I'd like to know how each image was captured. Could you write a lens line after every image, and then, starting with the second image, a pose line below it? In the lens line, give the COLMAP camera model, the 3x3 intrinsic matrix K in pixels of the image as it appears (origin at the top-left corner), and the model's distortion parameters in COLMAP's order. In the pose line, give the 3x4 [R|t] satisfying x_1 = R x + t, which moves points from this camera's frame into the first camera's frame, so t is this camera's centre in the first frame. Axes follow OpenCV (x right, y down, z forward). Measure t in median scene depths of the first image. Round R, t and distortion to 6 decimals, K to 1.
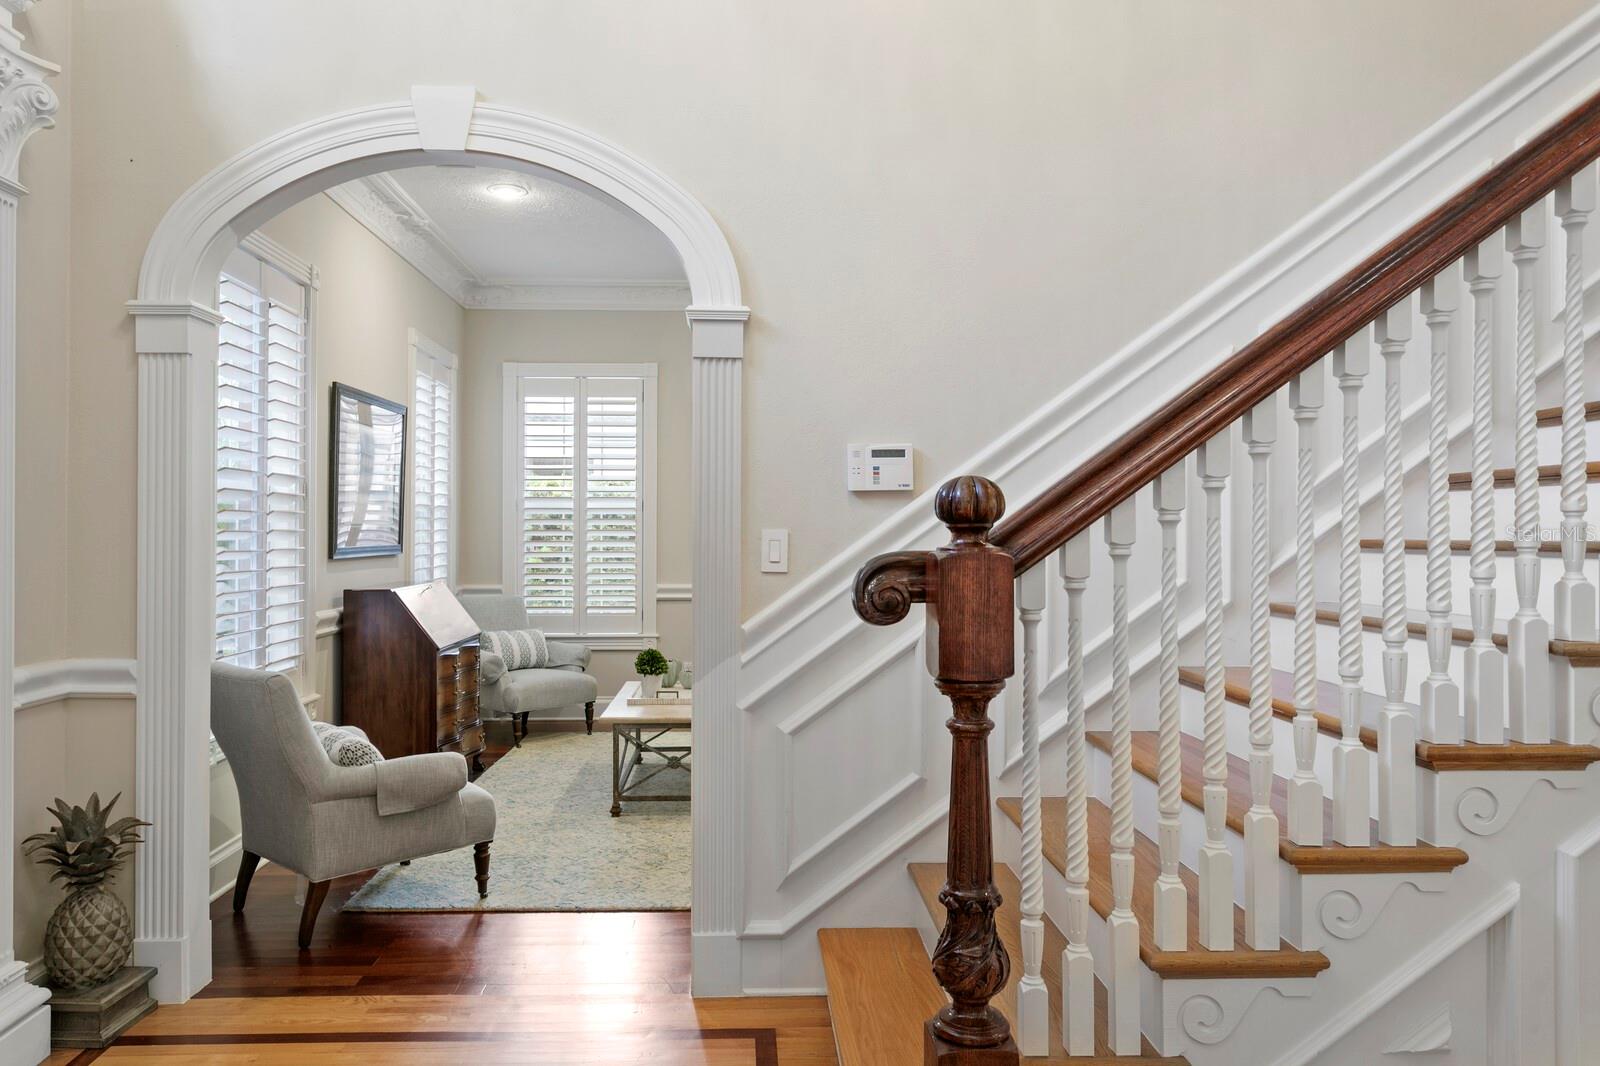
lens RADIAL K [[1174.2, 0, 800.0], [0, 1174.2, 533.0], [0, 0, 1]] dist [0.000501, 0.000023]
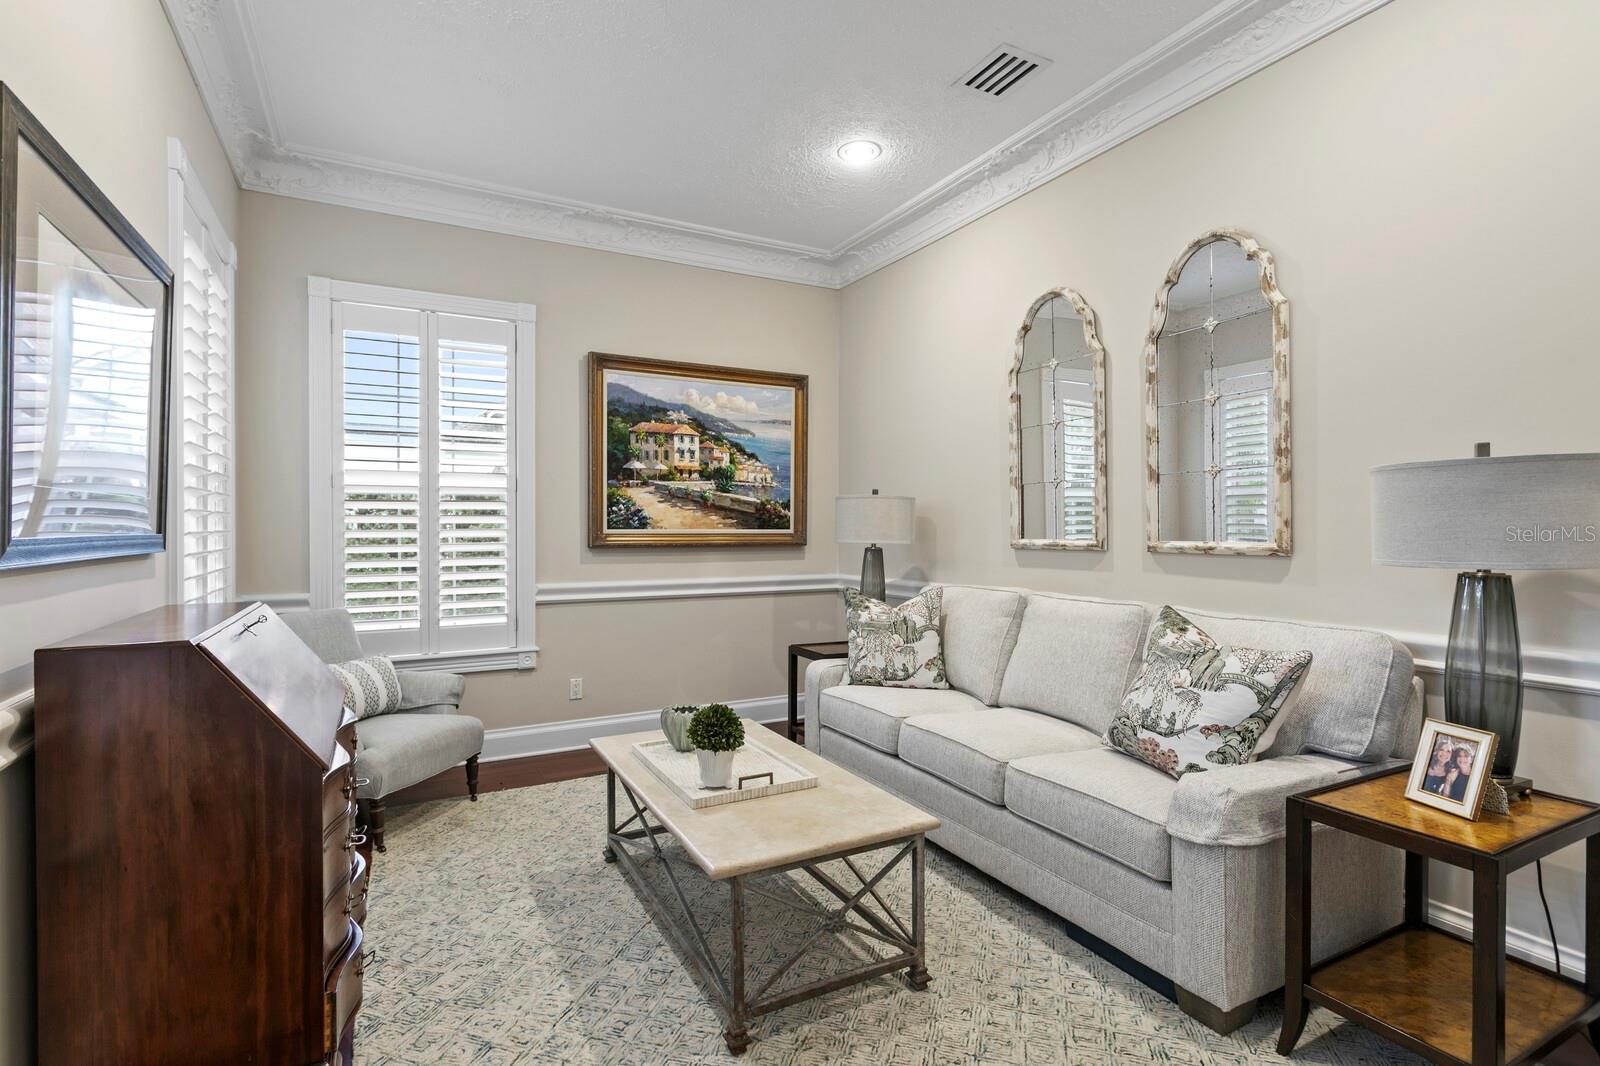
lens RADIAL K [[769.8, 0, 800.0], [0, 769.8, 533.0], [0, 0, 1]] dist [0.001330, 0.000004]
pose [[0.902920, -0.007160, 0.429749, -0.197977], [0.004909, 0.999968, 0.006346, 0.007268], [-0.429781, -0.003620, 0.902926, 0.486798]]
